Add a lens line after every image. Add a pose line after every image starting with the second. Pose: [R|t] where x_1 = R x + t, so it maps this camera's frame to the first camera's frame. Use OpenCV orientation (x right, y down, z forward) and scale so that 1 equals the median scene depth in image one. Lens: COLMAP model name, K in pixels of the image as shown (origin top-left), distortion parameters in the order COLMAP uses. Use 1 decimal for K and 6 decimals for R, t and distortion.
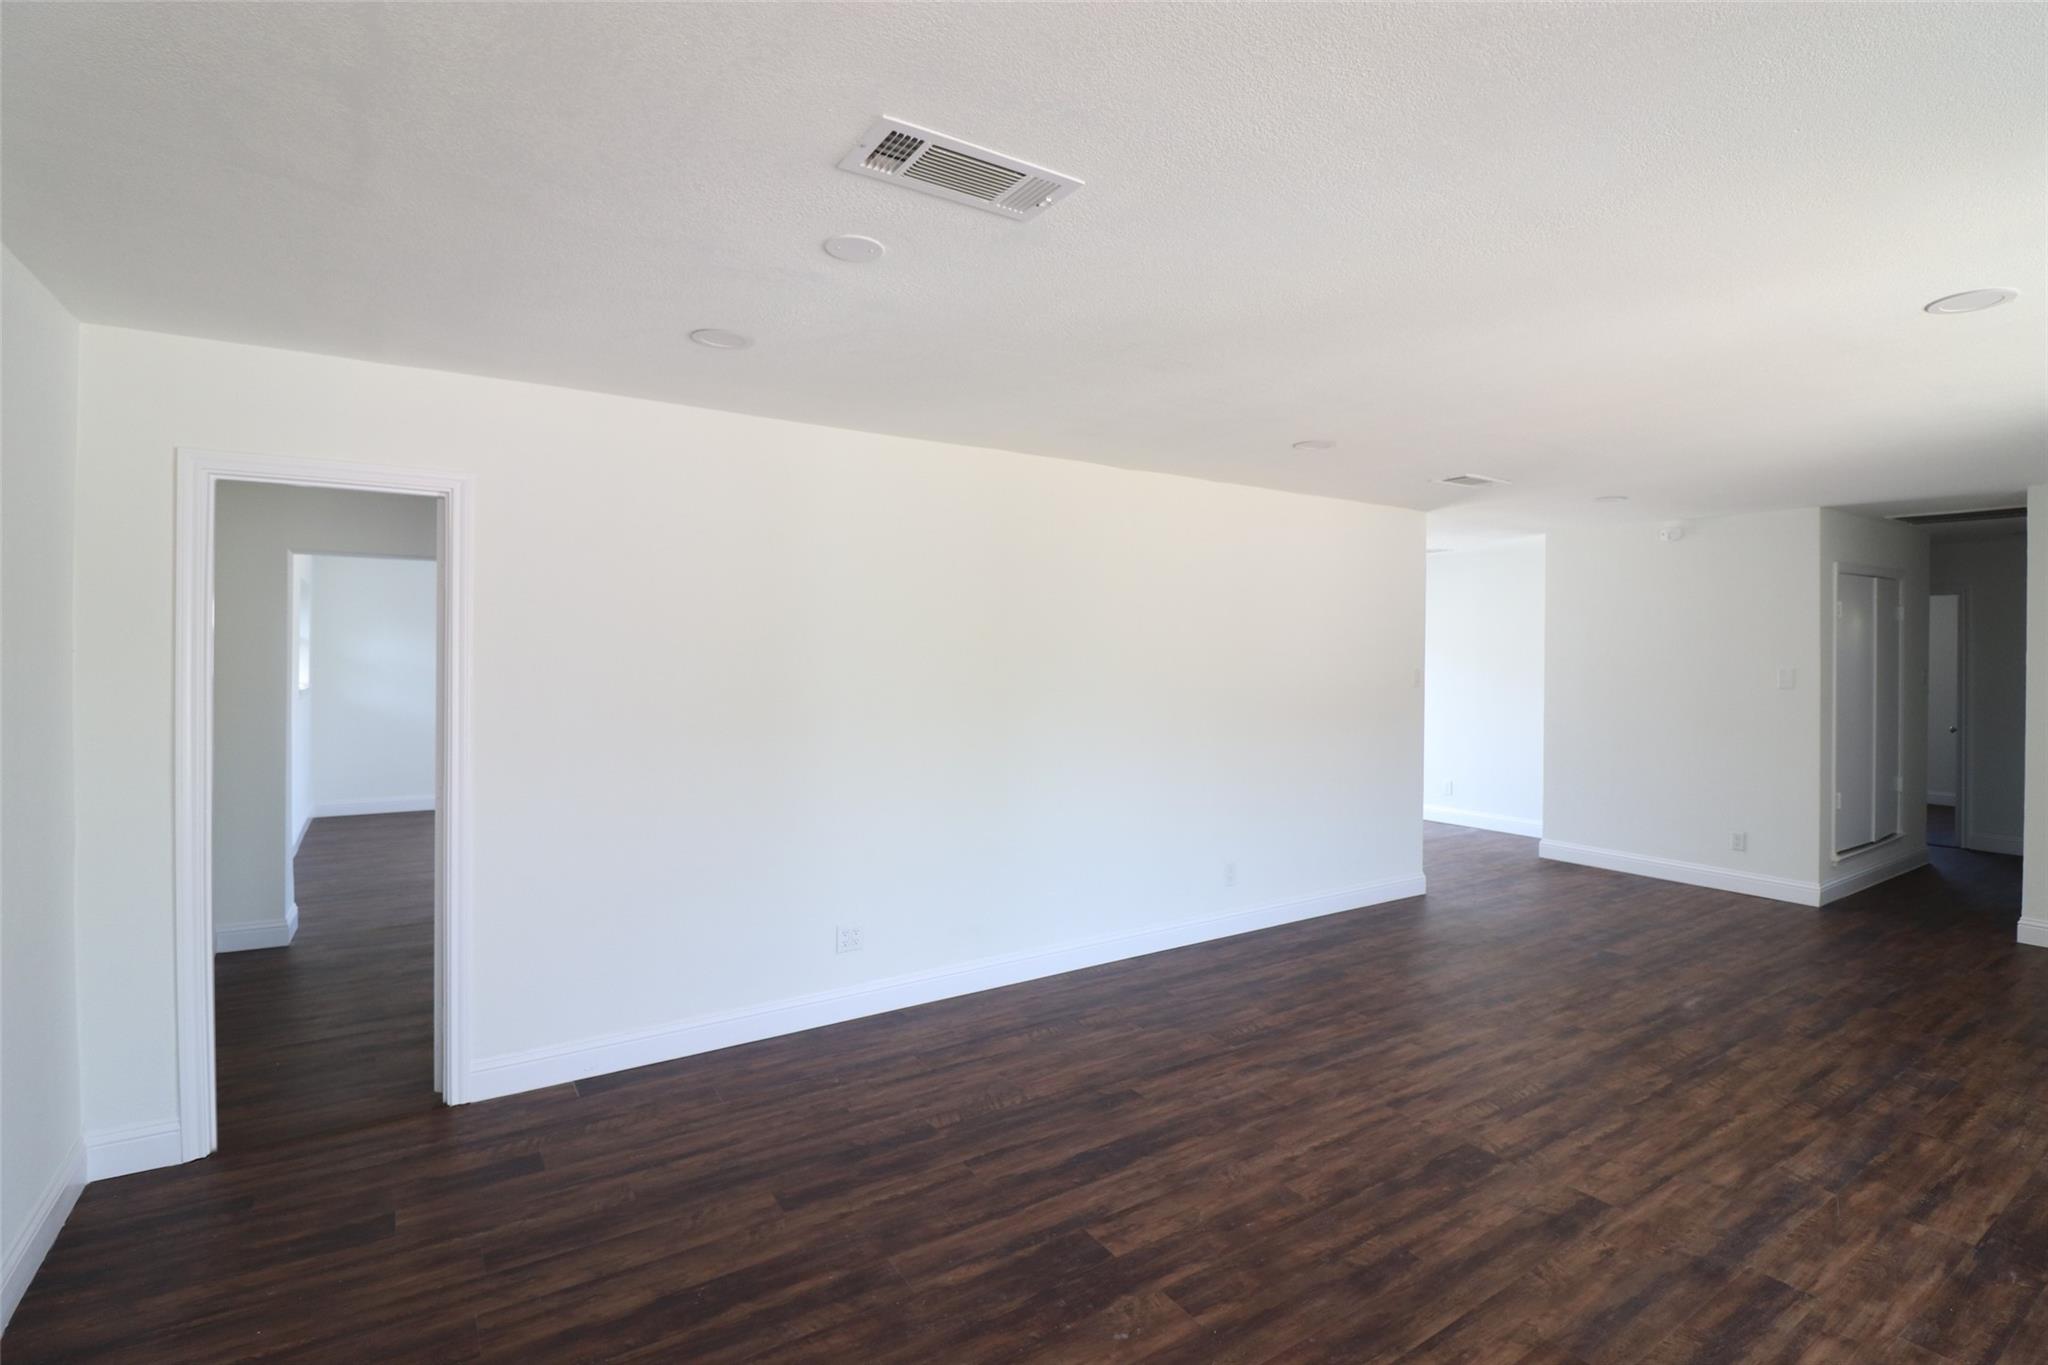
lens RADIAL K [[962.1, 0, 1038.1], [0, 962.1, 654.2], [0, 0, 1]] dist [-0.000104, -0.012019]
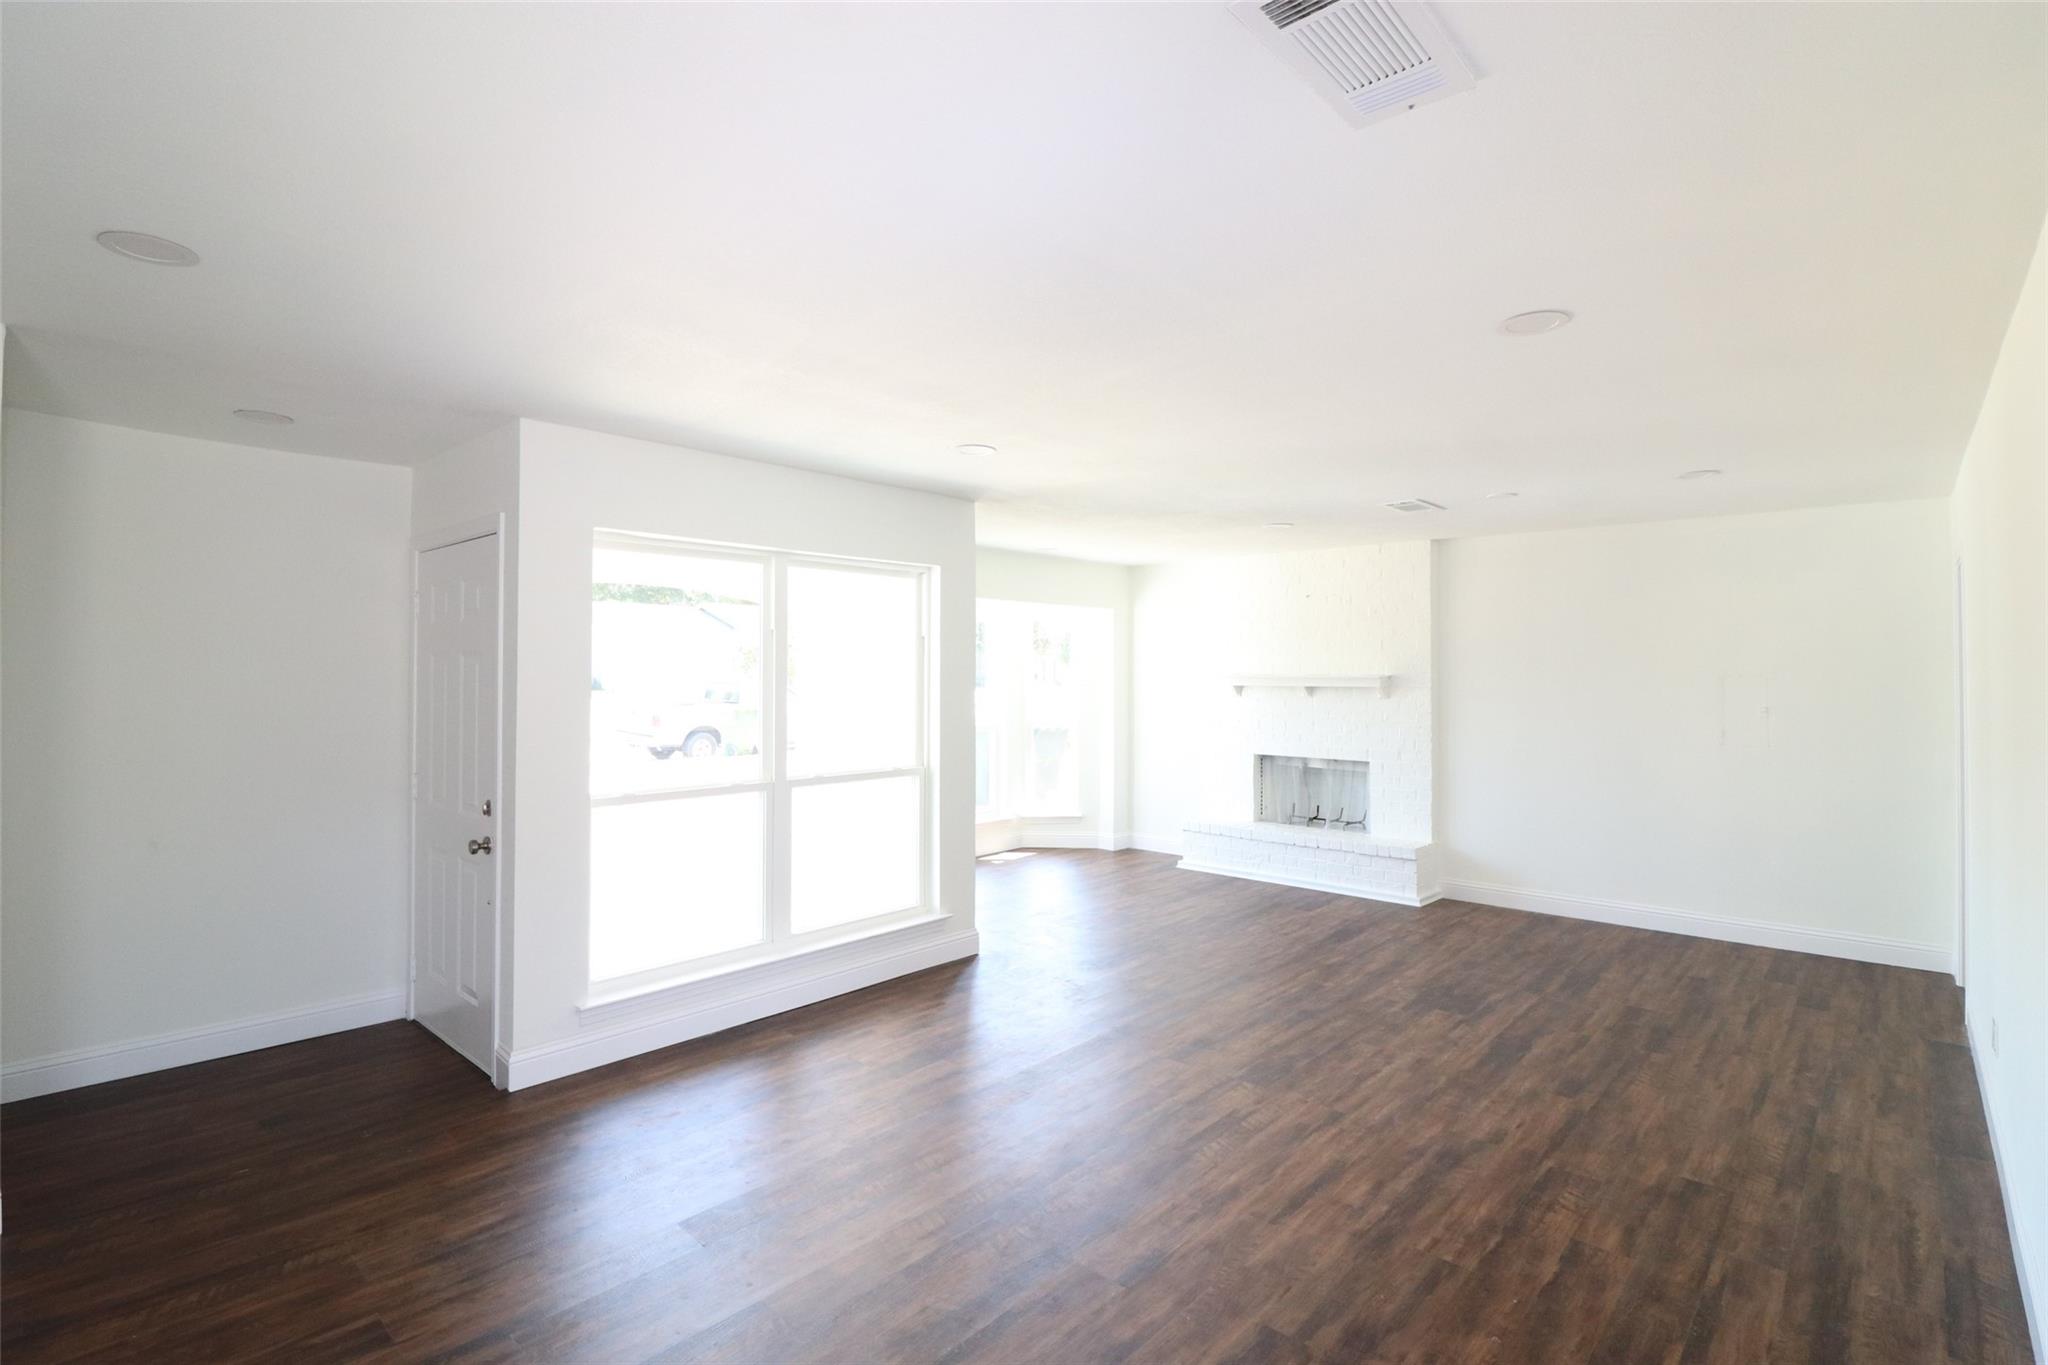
lens RADIAL K [[960.2, 0, 1032.9], [0, 960.2, 658.3], [0, 0, 1]] dist [-0.001684, -0.014745]
pose [[-0.970530, -0.016077, -0.240443, 0.925704], [-0.012920, 0.999808, -0.014704, 0.006834], [0.240633, -0.011164, -0.970552, 1.894878]]
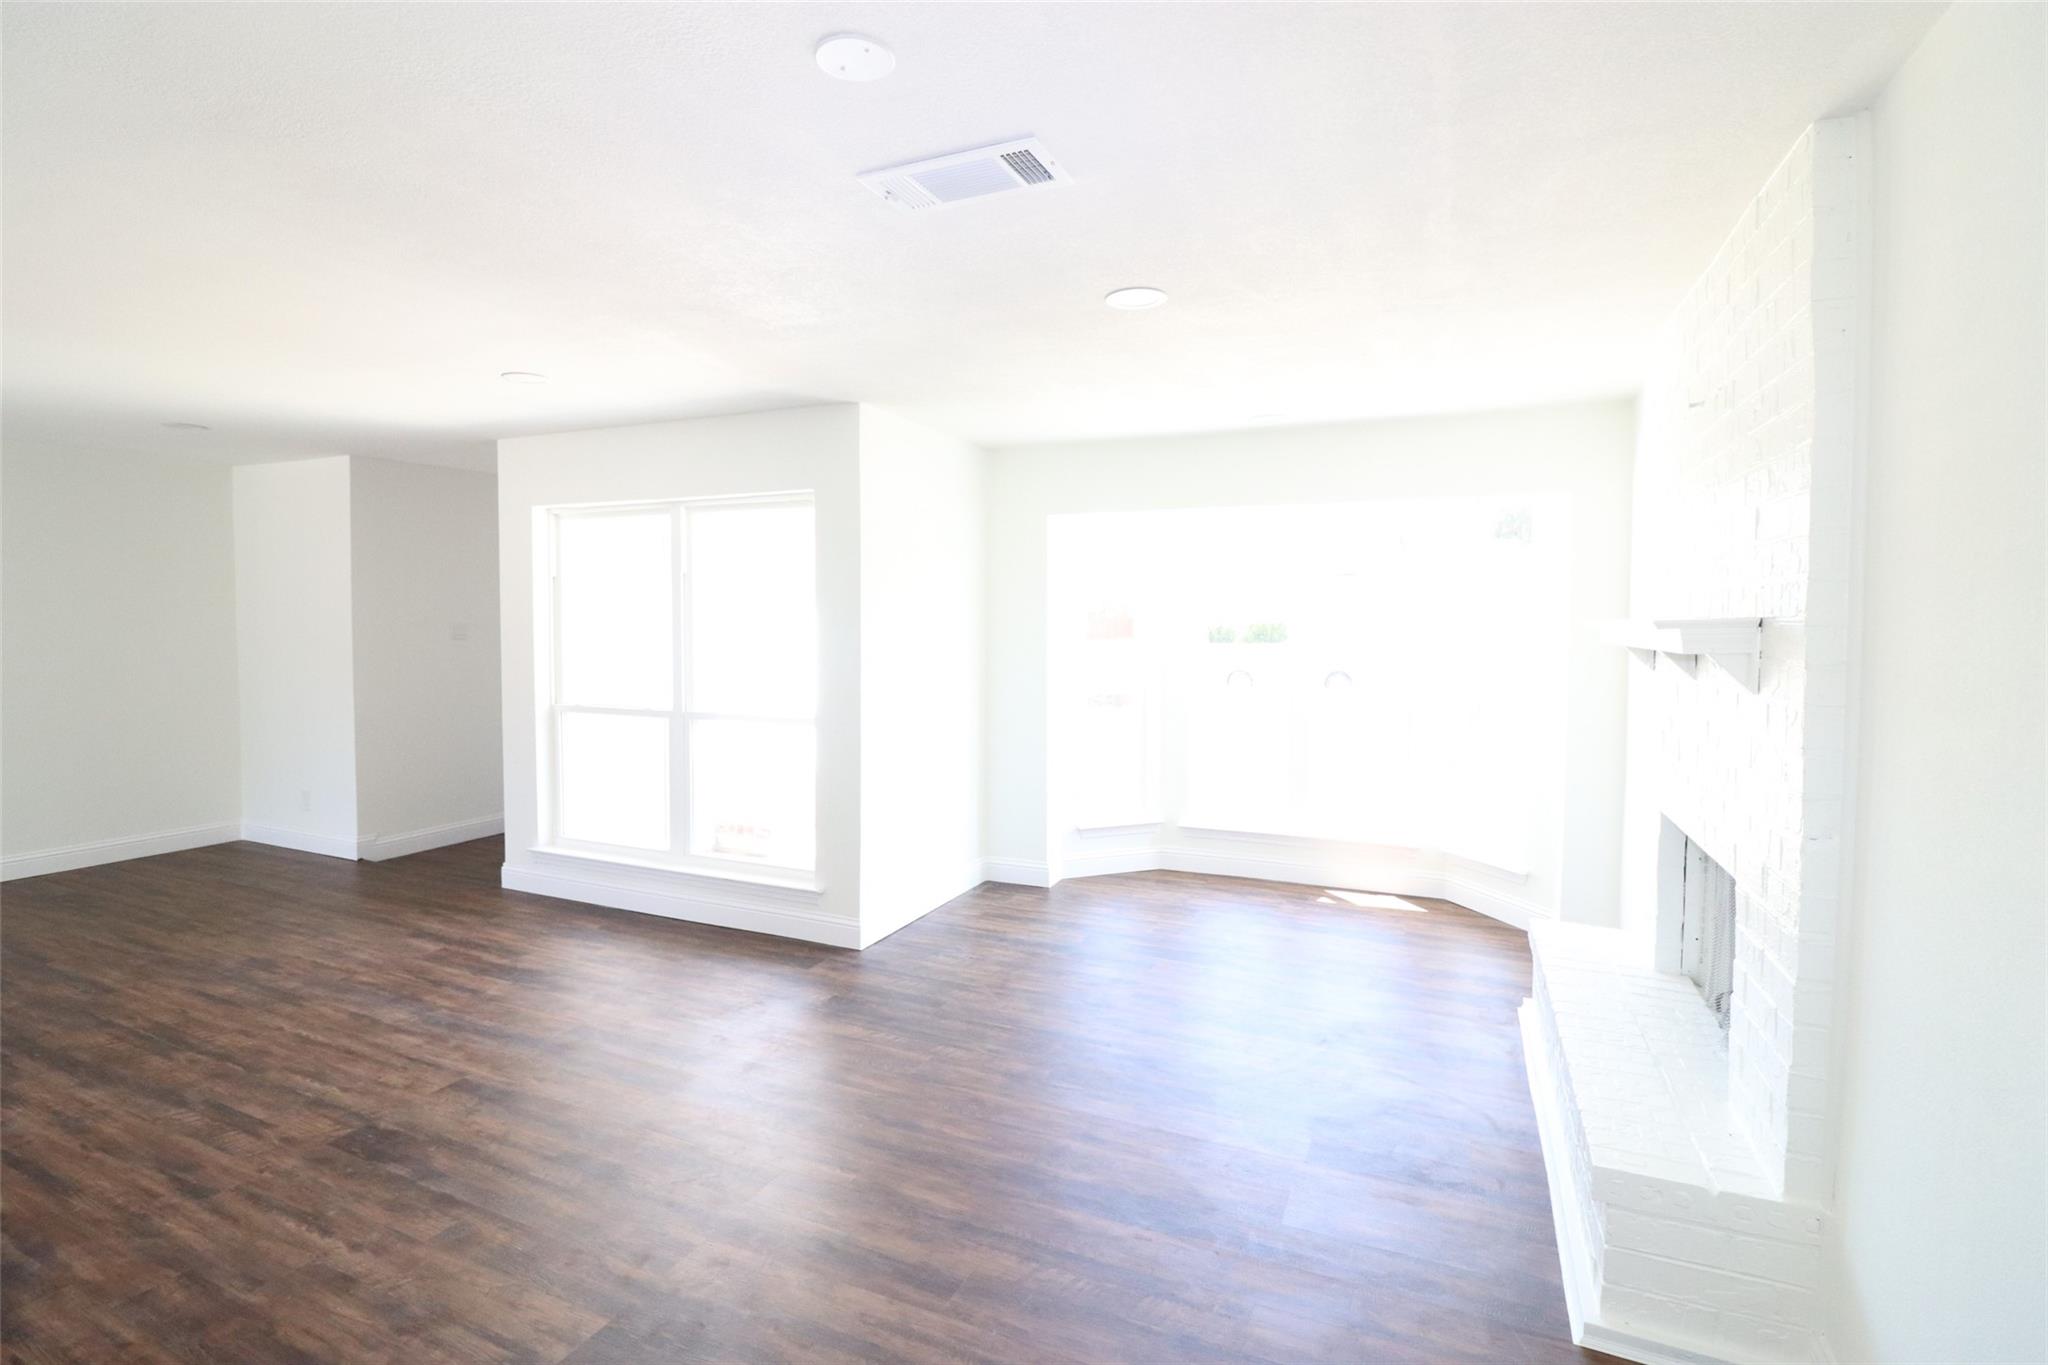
lens RADIAL K [[962.1, 0, 1038.1], [0, 962.1, 654.2], [0, 0, 1]] dist [-0.000104, -0.012019]
pose [[-0.532870, -0.045833, 0.844955, -0.594626], [-0.008488, 0.998771, 0.048824, -0.001314], [-0.846154, 0.018844, -0.532605, 0.826314]]
